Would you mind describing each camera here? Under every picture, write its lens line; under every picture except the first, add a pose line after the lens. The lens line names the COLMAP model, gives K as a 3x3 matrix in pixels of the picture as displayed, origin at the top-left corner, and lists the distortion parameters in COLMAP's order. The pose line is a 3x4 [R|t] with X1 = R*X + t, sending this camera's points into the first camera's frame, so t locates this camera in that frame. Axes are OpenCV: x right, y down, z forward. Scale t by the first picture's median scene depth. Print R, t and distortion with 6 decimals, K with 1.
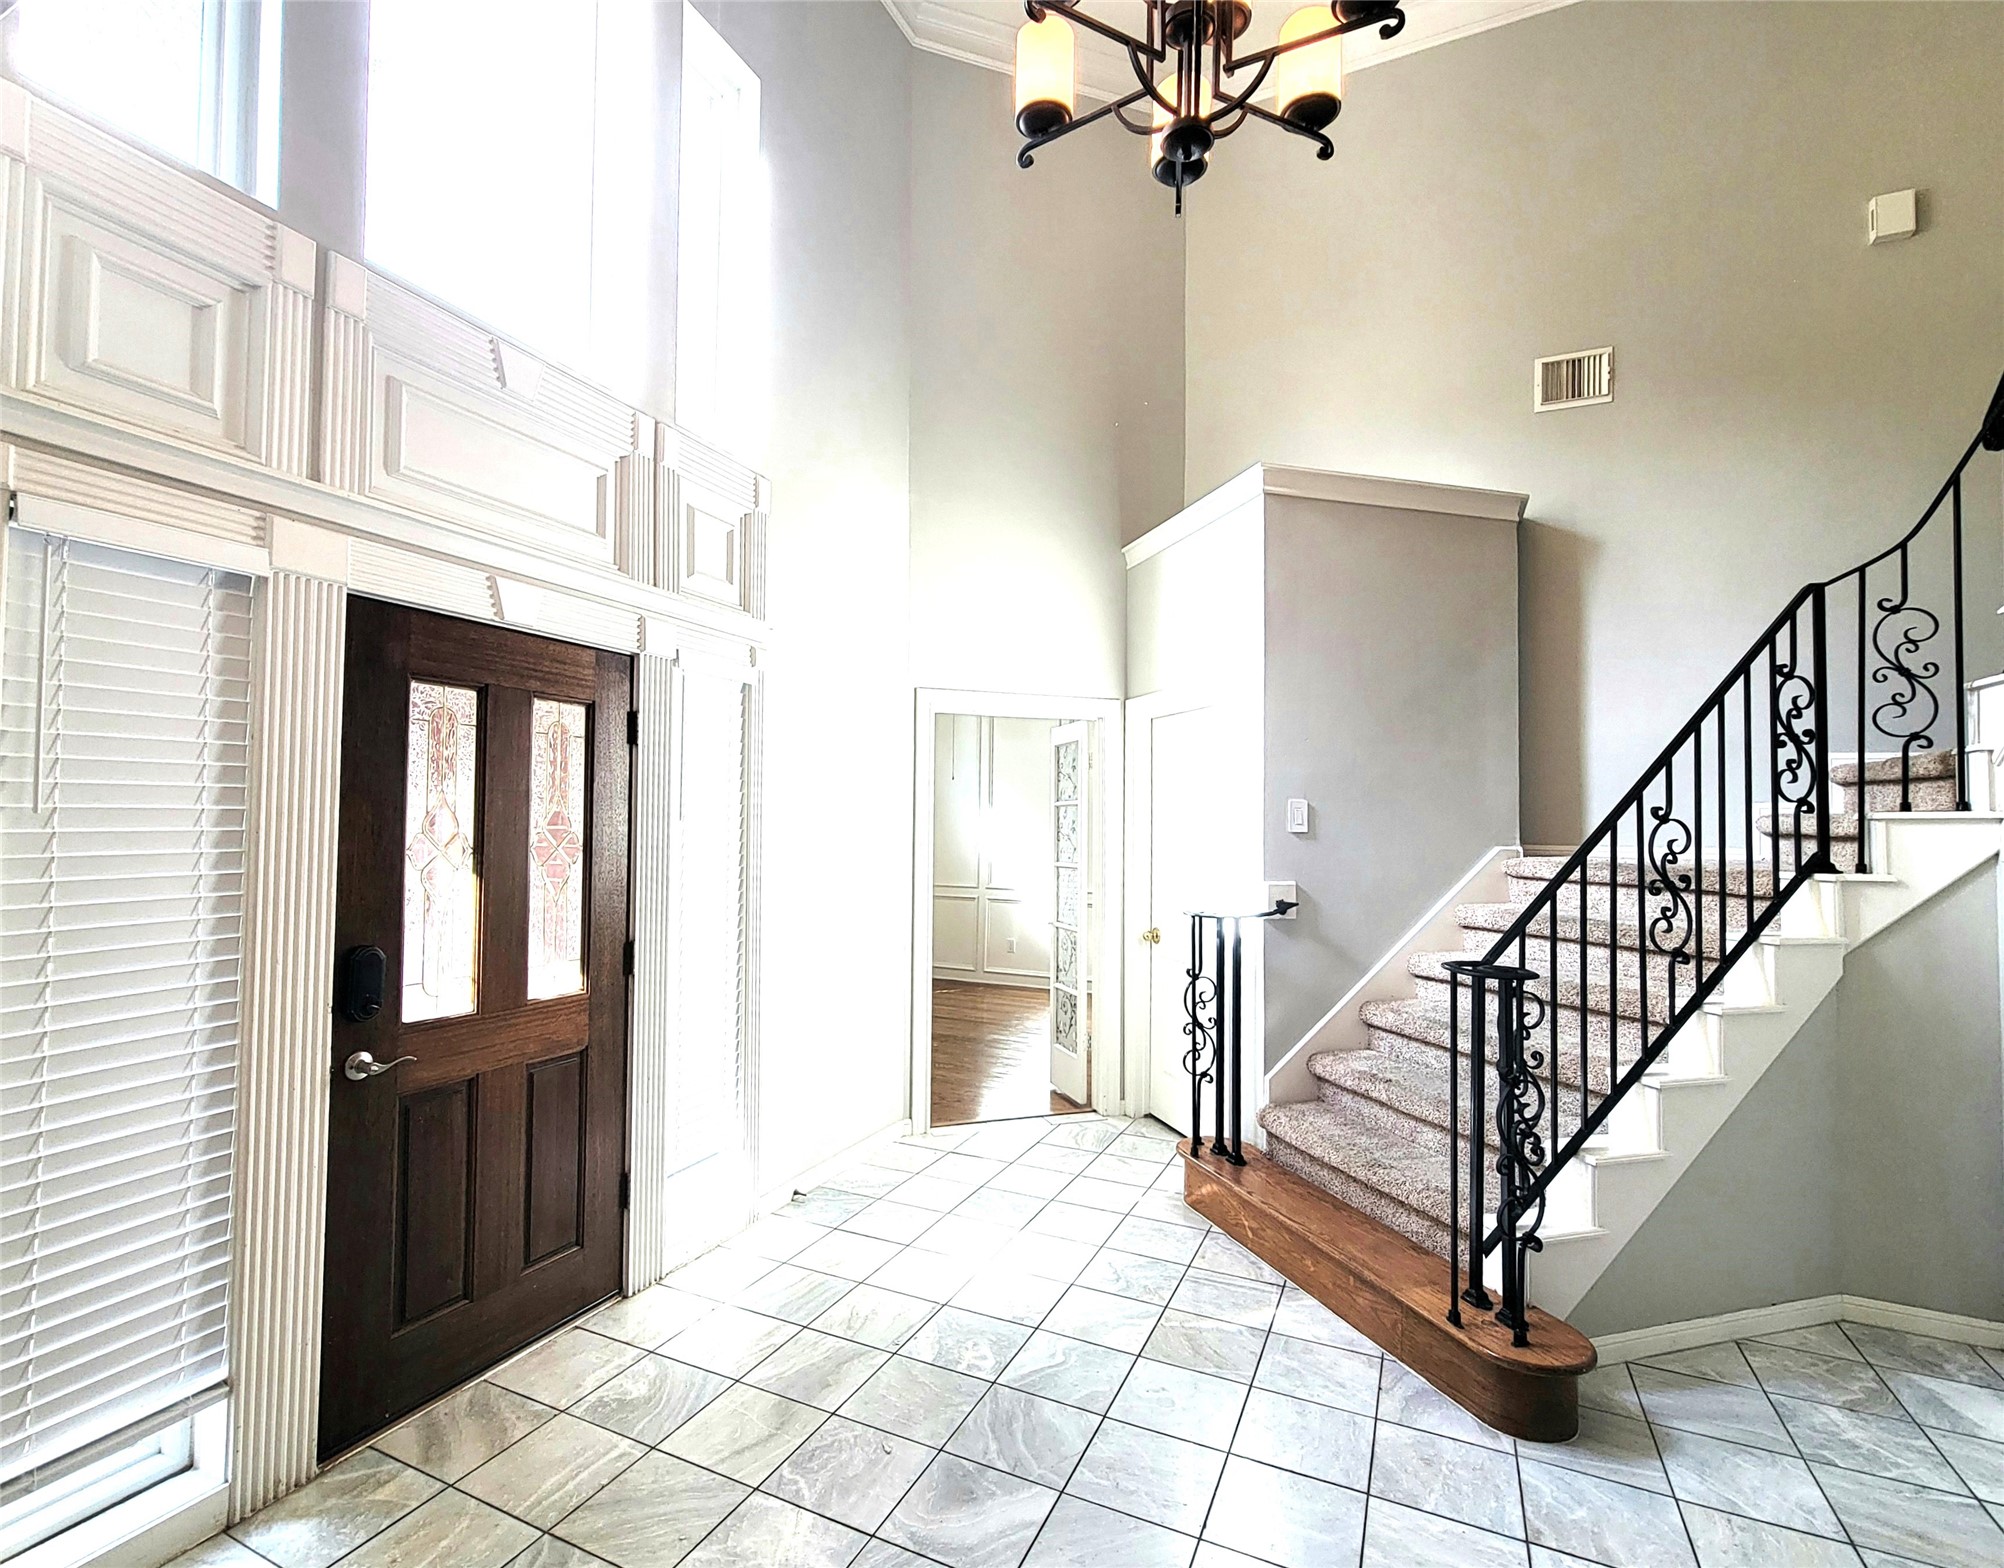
lens RADIAL K [[950.6, 0, 939.3], [0, 950.6, 801.9], [0, 0, 1]] dist [0.002790, -0.001856]
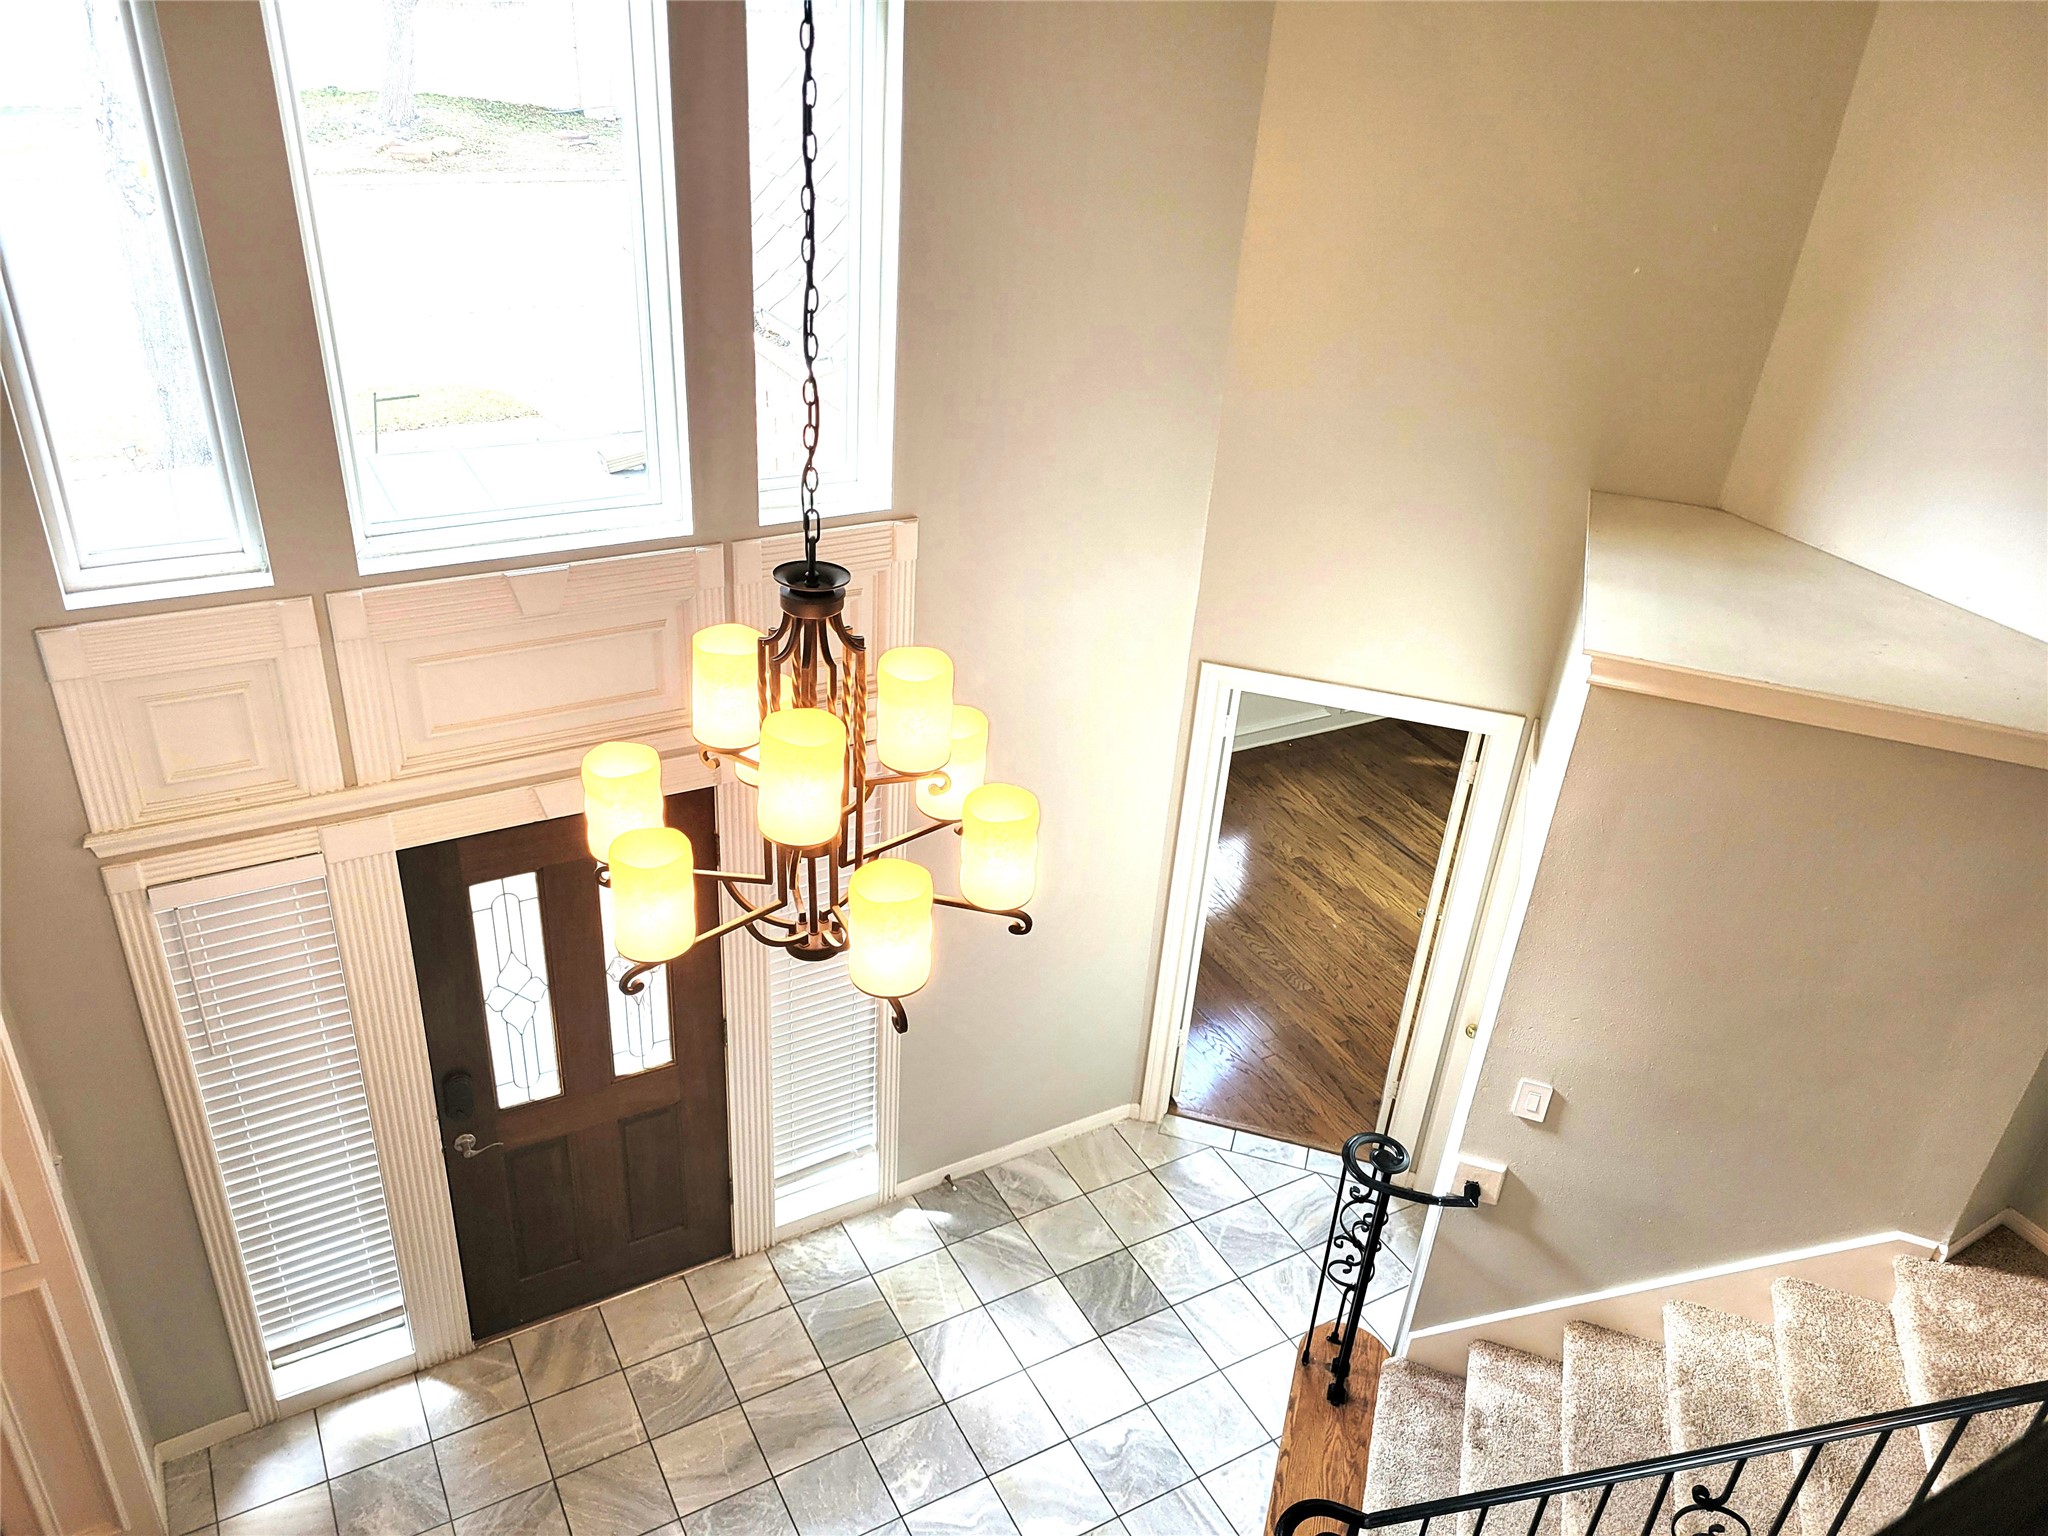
lens RADIAL K [[1562.3, 0, 1010.3], [0, 1562.3, 768.0], [0, 0, 1]] dist [0.049658, -0.019954]
pose [[0.829293, 0.311785, -0.463750, 0.682365], [-0.032300, 0.855238, 0.517227, -1.036686], [0.557880, -0.413954, 0.719313, 0.048992]]
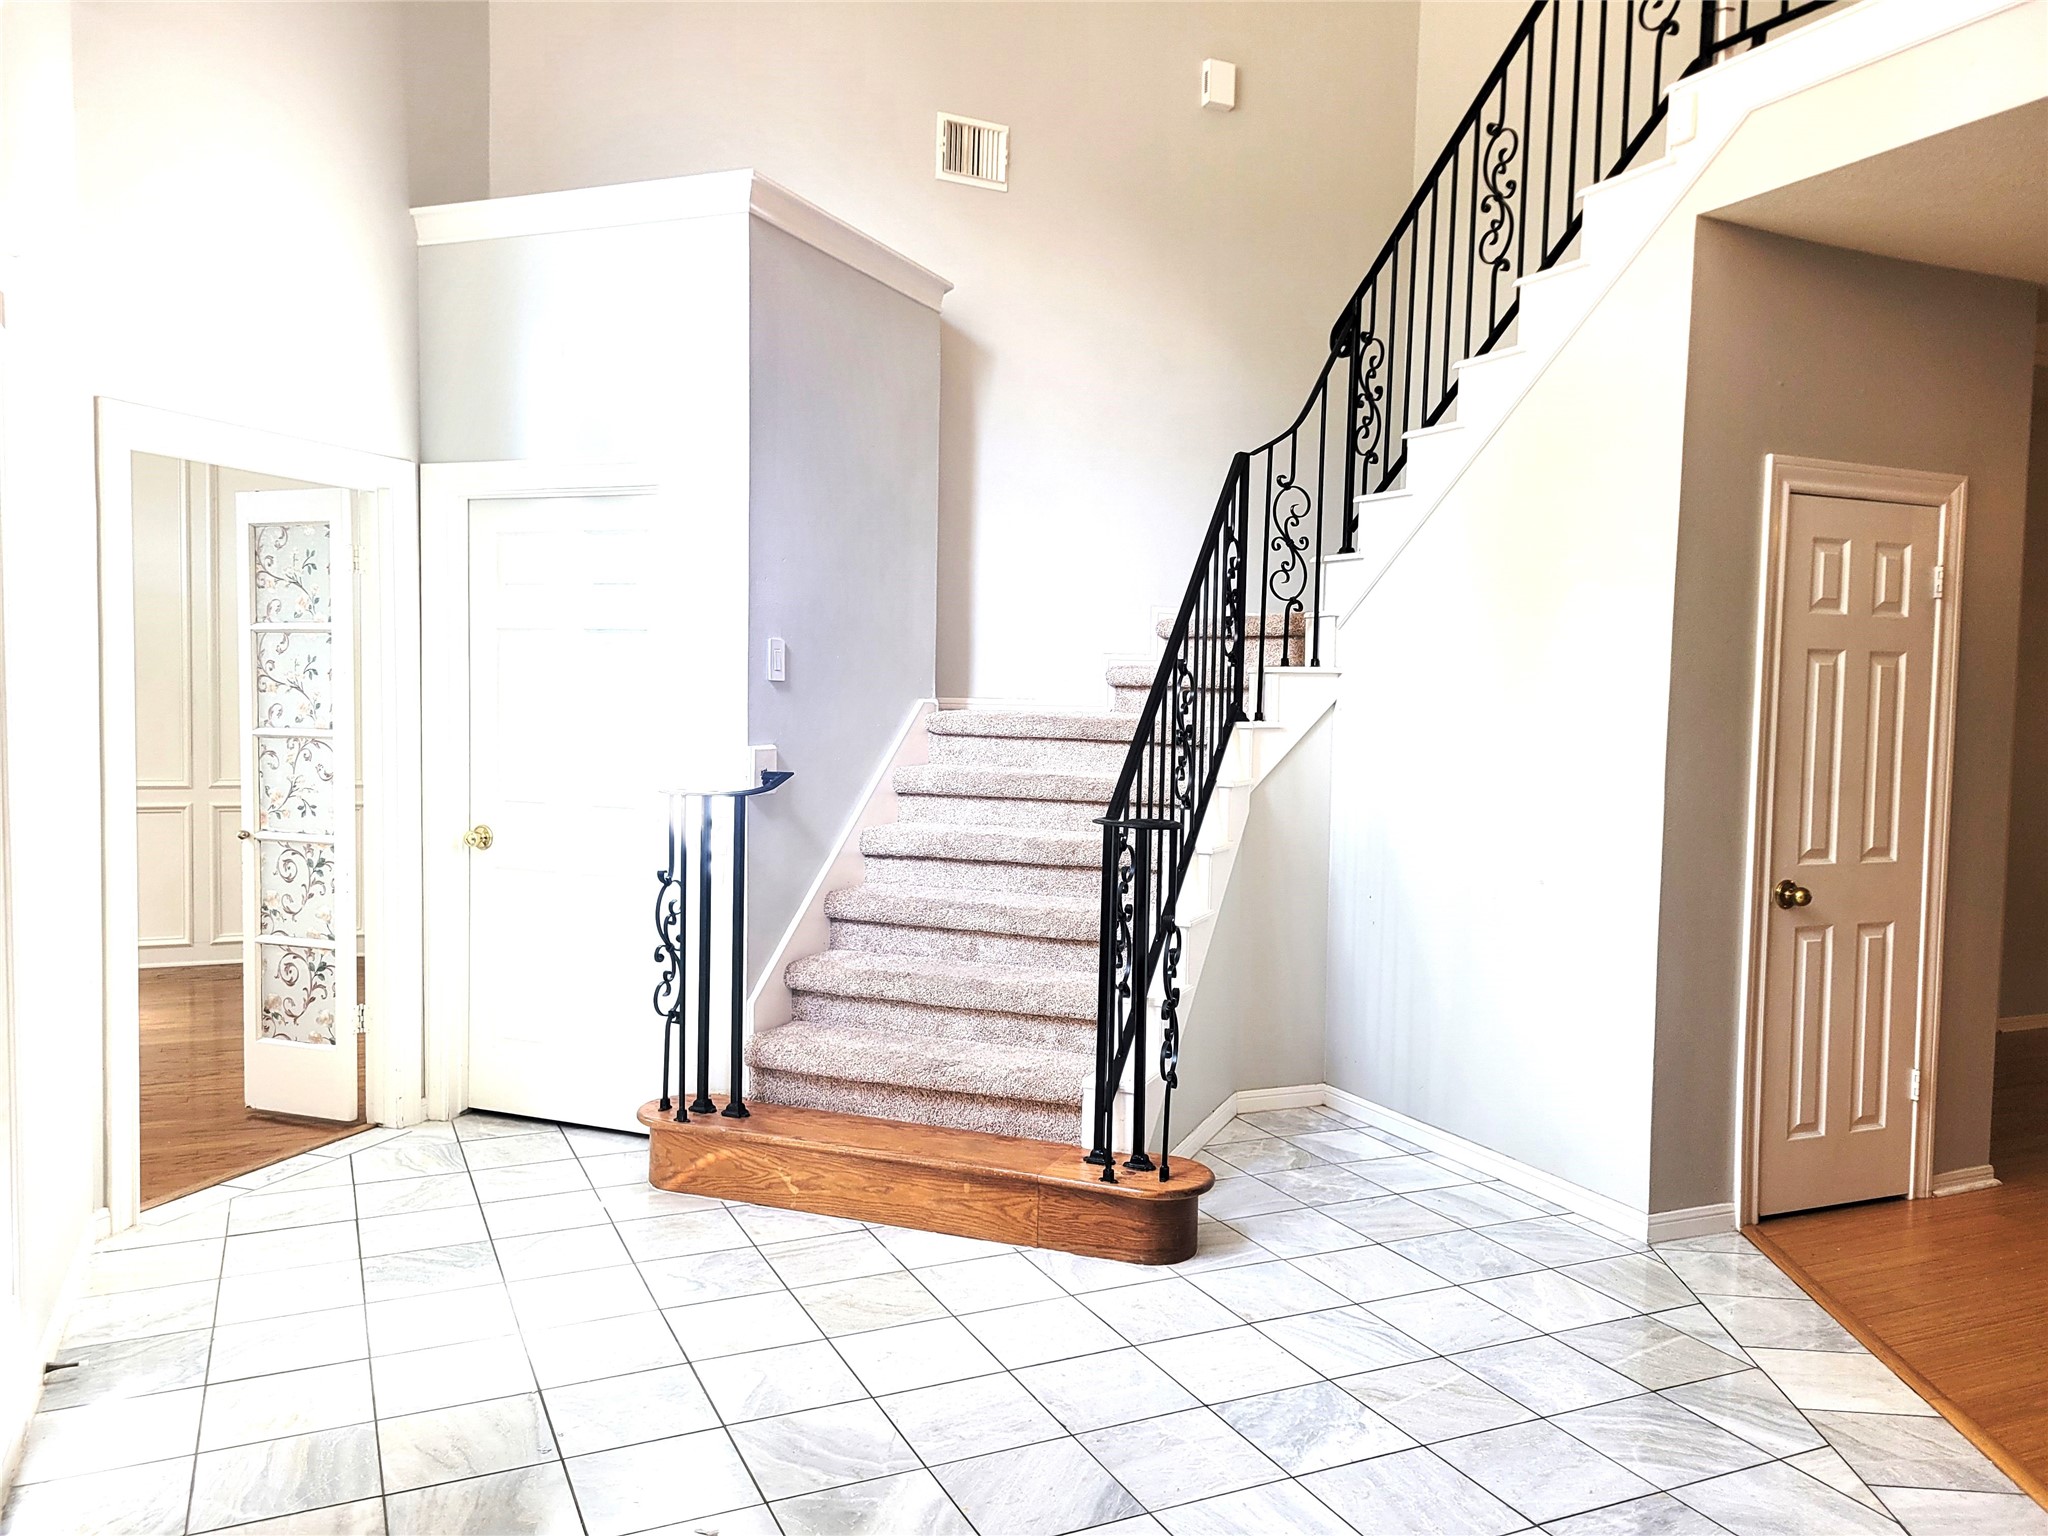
lens RADIAL K [[1562.3, 0, 1027.3], [0, 1562.3, 771.1], [0, 0, 1]] dist [0.049658, -0.019954]
pose [[0.609864, -0.041414, 0.791423, -0.664193], [-0.032536, 0.996483, 0.077217, 0.000398], [-0.791838, -0.072842, 0.606372, 0.093841]]
